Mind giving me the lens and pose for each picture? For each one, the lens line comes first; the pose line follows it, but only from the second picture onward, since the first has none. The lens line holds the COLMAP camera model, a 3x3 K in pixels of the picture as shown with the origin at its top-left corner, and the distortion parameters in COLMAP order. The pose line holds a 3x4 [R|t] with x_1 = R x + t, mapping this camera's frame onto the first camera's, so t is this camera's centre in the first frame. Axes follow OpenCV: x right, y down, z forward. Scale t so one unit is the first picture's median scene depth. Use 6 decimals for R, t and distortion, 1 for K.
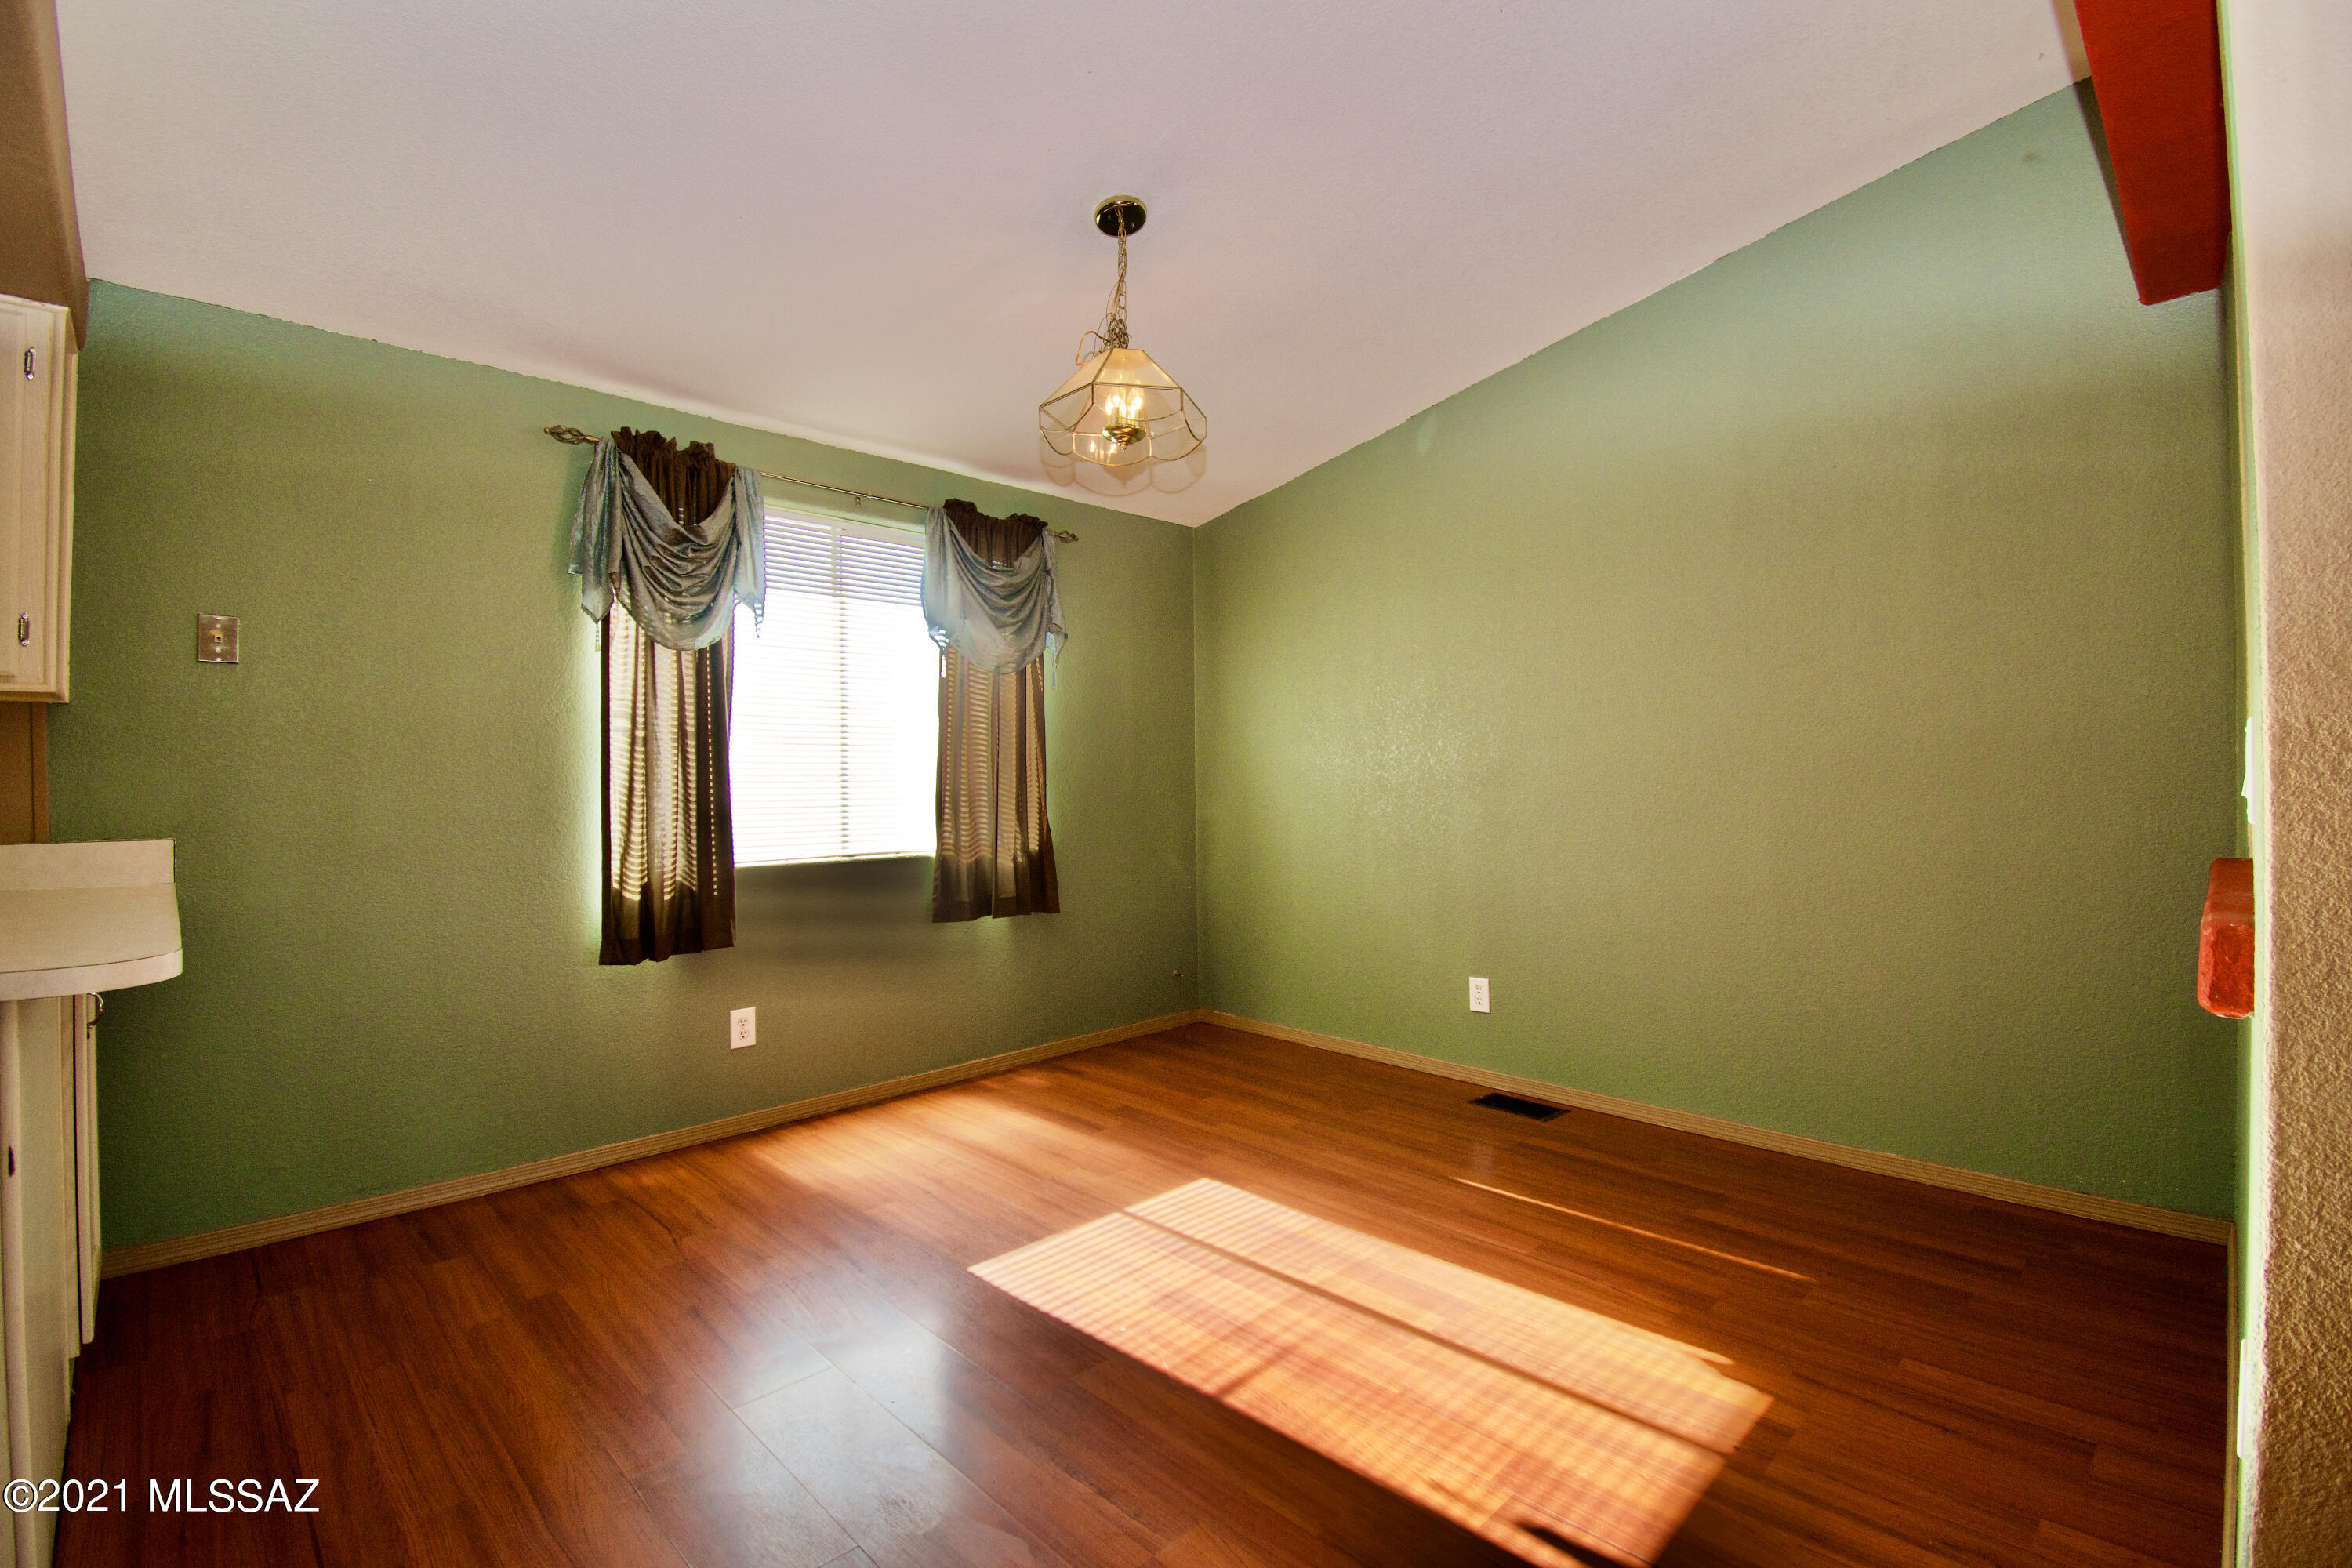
lens RADIAL K [[1039.1, 0, 1190.8], [0, 1039.1, 773.2], [0, 0, 1]] dist [0.018150, -0.025154]
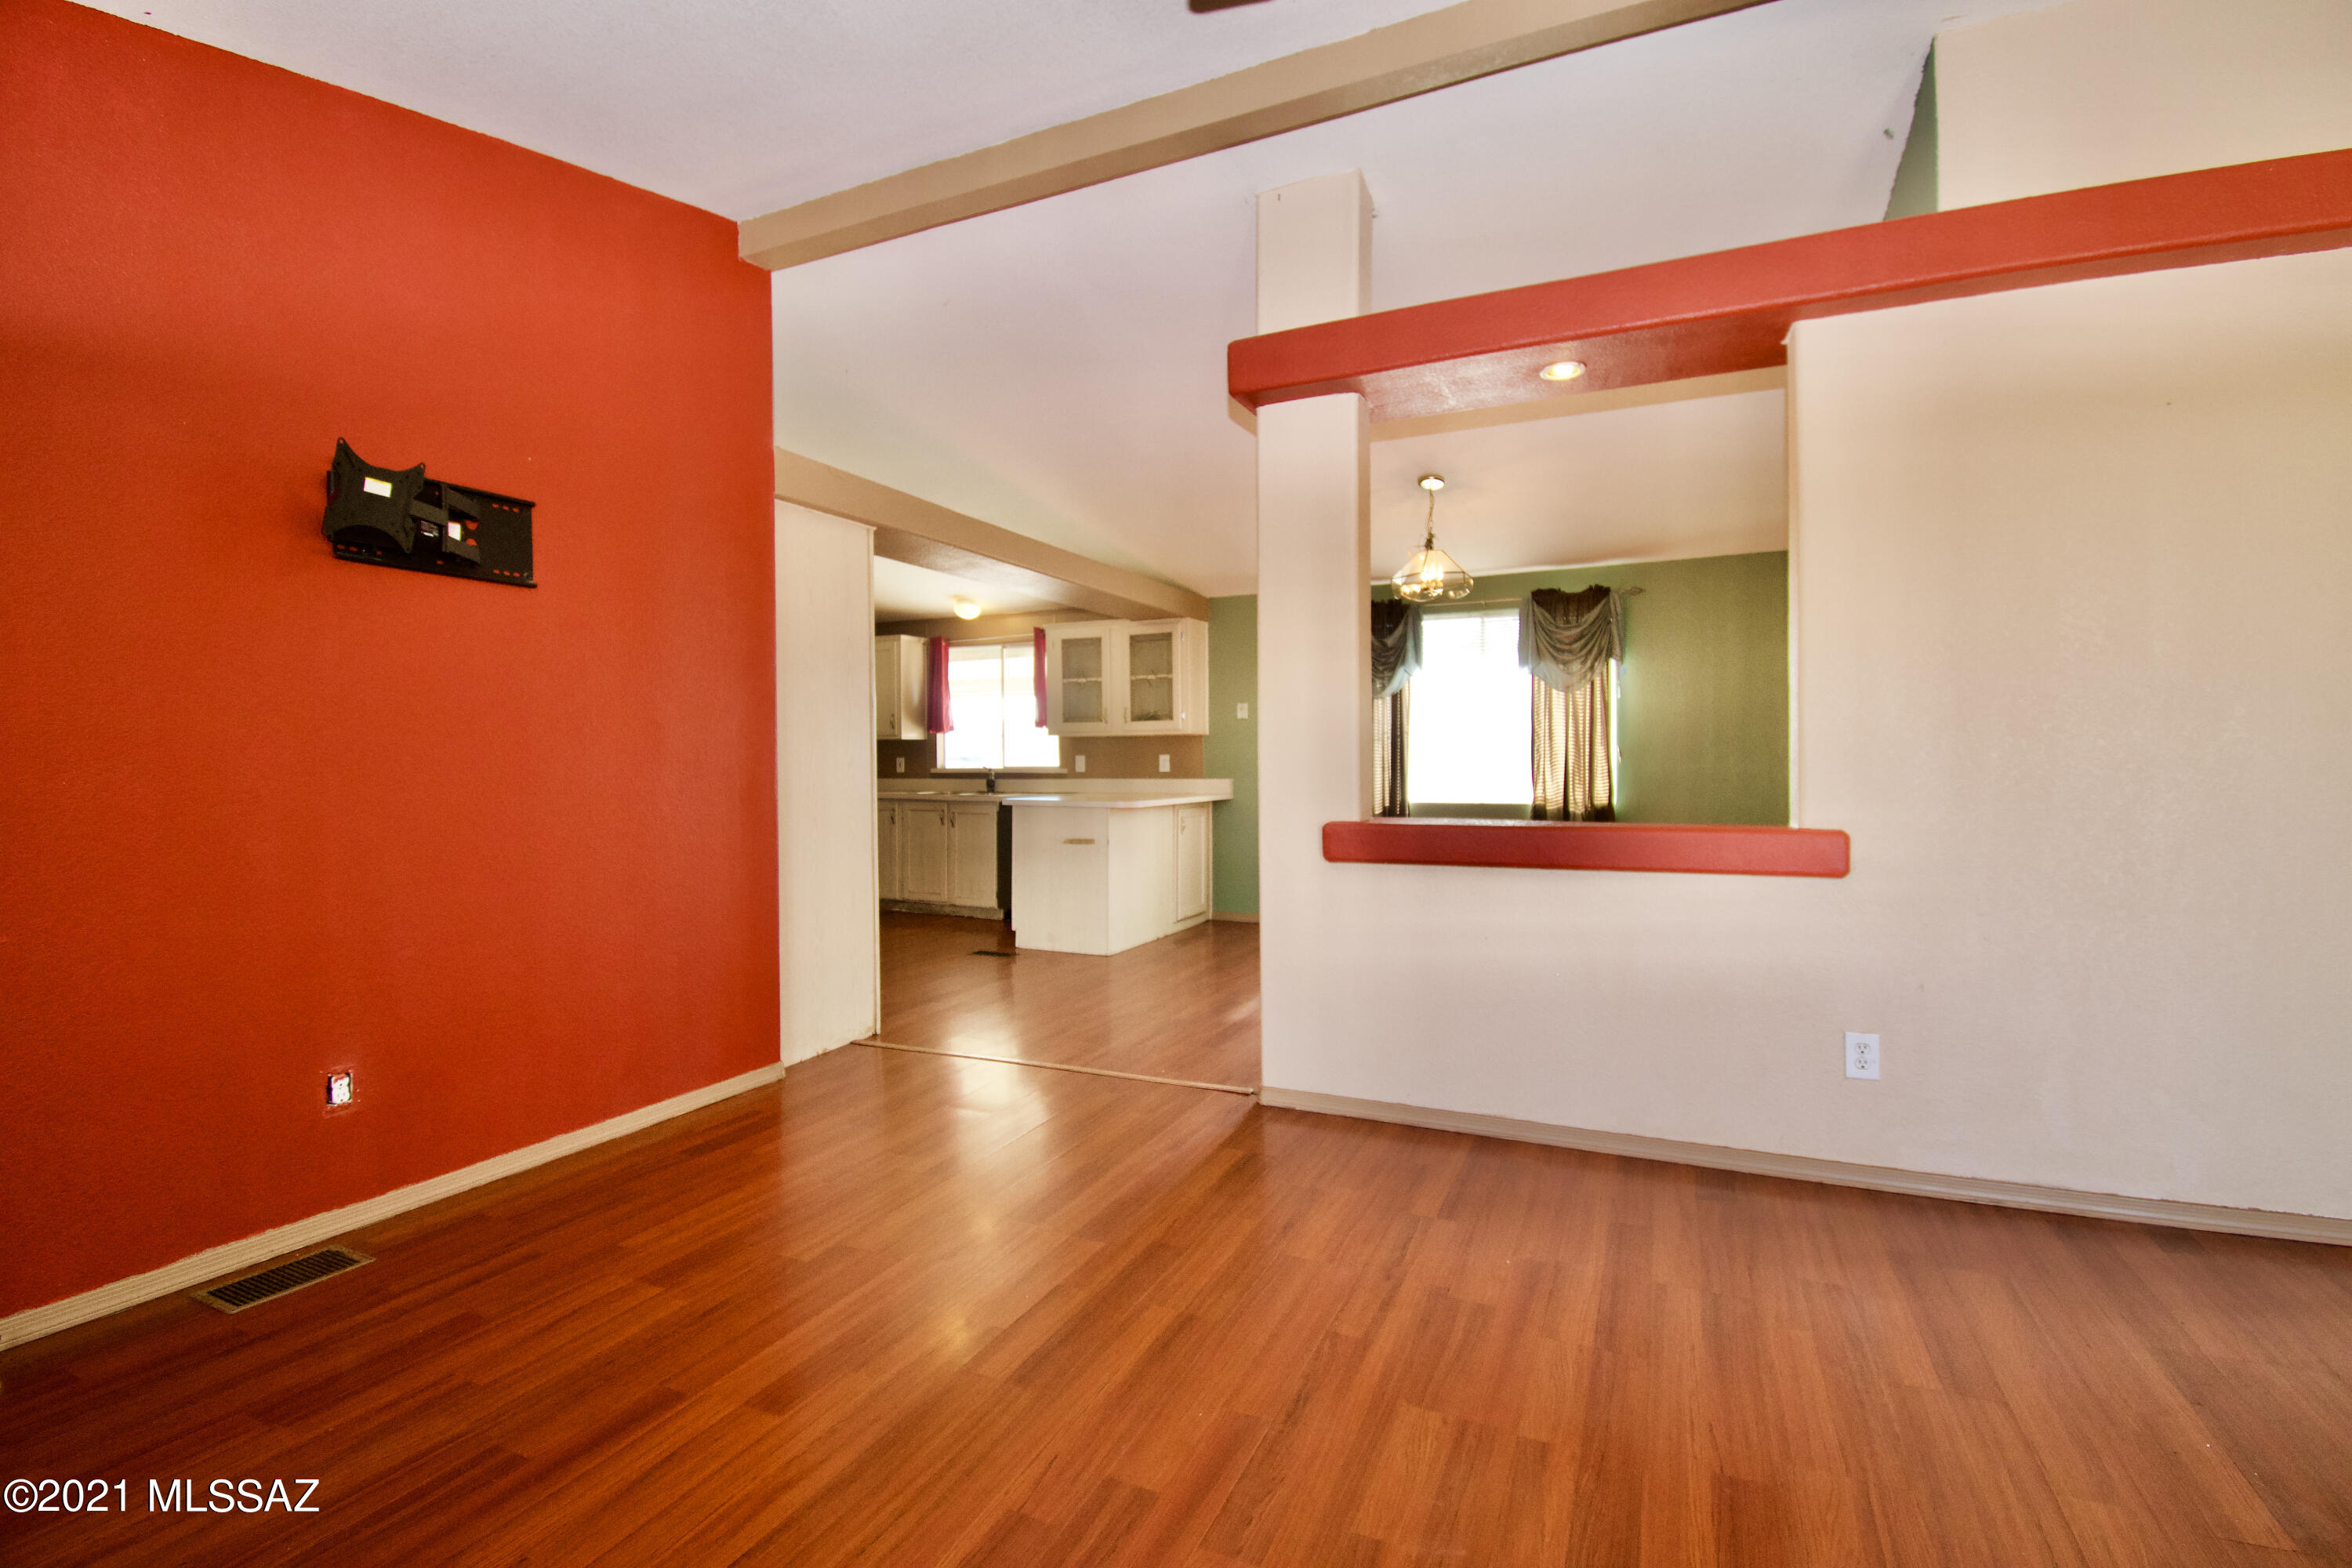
lens RADIAL K [[1039.1, 0, 1190.8], [0, 1039.1, 773.2], [0, 0, 1]] dist [0.018150, -0.025154]
pose [[0.350475, 0.015444, -0.936445, 1.379063], [0.010991, 0.999727, 0.020602, -0.011881], [0.936508, -0.017513, 0.350209, -0.127785]]
